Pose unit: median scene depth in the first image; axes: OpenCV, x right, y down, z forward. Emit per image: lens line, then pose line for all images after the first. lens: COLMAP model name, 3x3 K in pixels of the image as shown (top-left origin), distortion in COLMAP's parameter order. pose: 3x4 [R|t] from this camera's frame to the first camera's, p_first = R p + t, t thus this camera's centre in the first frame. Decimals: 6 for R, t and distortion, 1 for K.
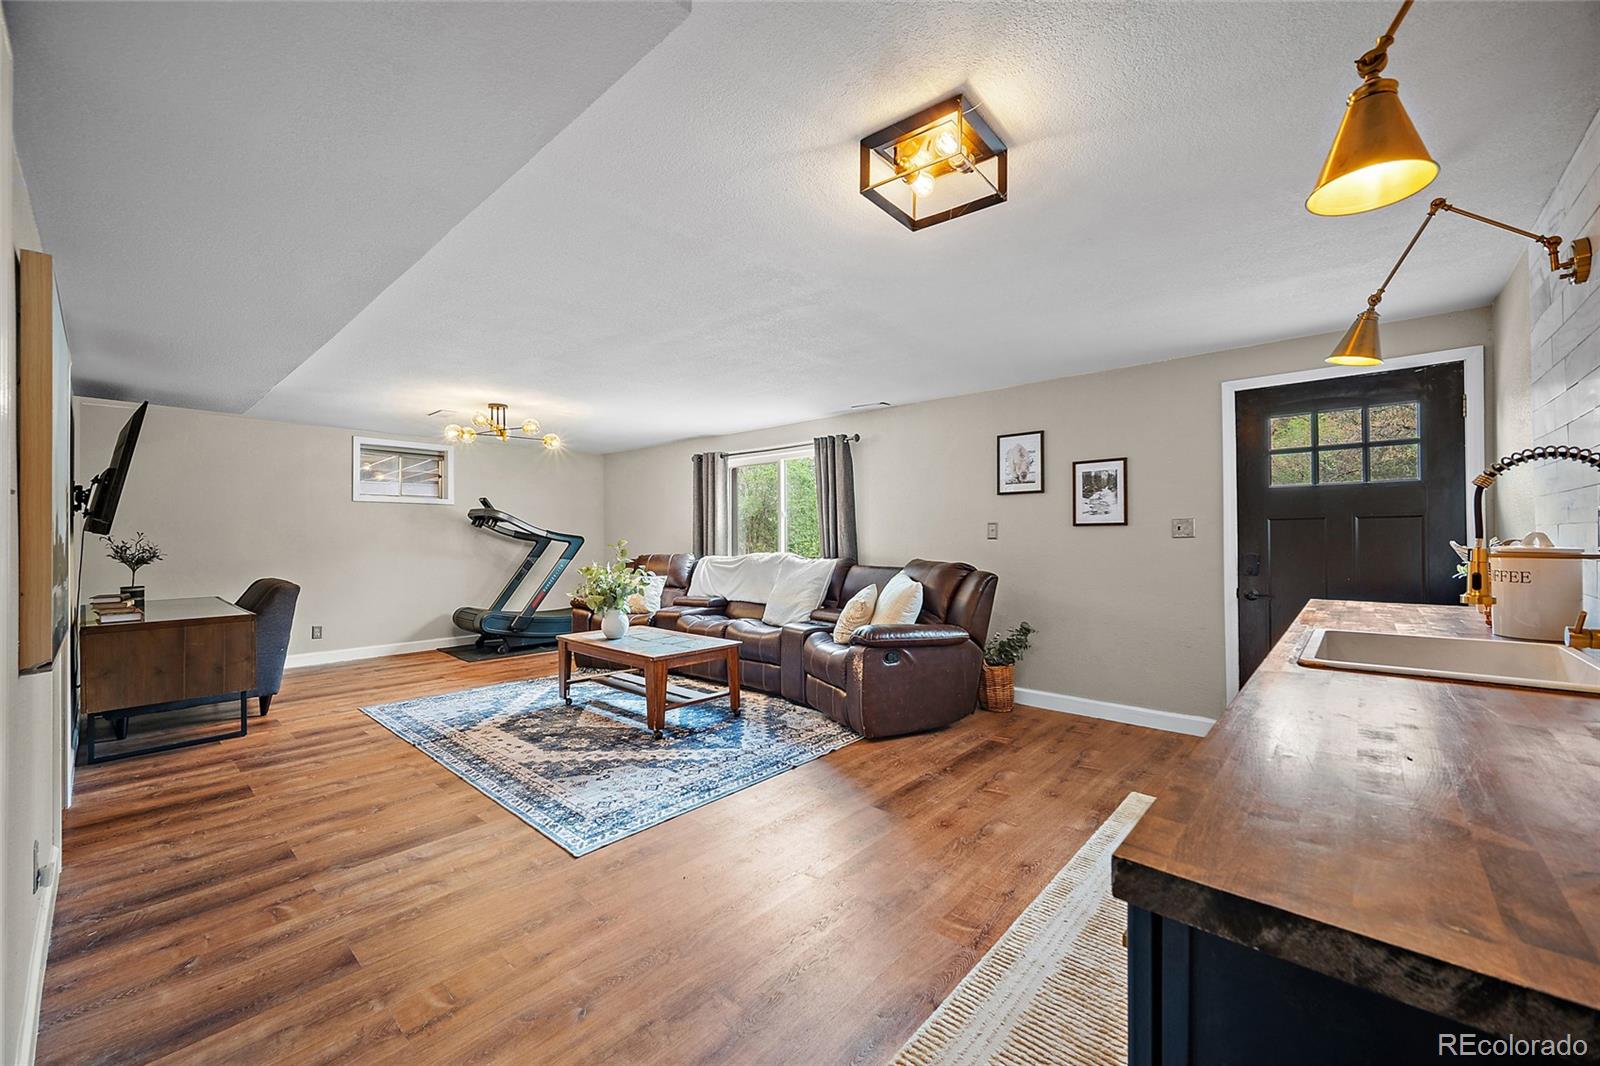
lens RADIAL K [[627.5, 0, 796.2], [0, 627.5, 535.5], [0, 0, 1]] dist [-0.003022, 0.001330]
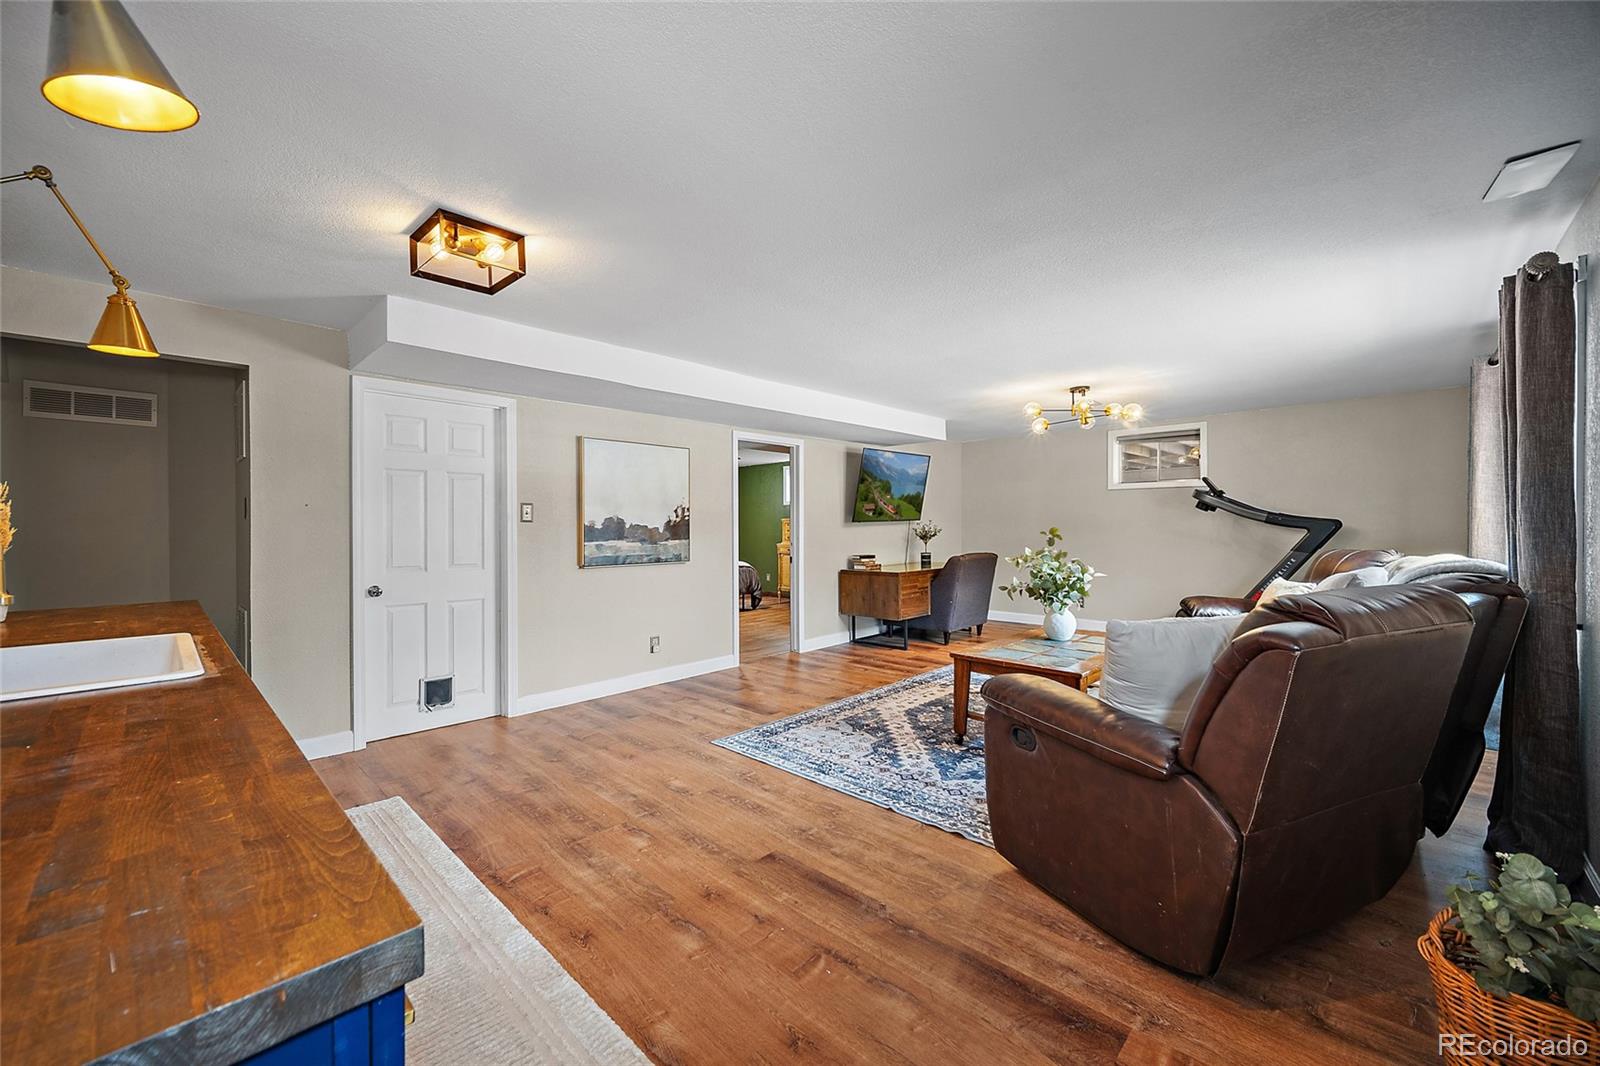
lens RADIAL K [[627.5, 0, 796.7], [0, 627.5, 525.9], [0, 0, 1]] dist [-0.003022, 0.001330]
pose [[-0.030411, 0.007550, -0.999509, 0.802116], [0.007326, 0.999946, 0.007330, -0.005177], [0.999511, -0.007099, -0.030465, 0.896979]]
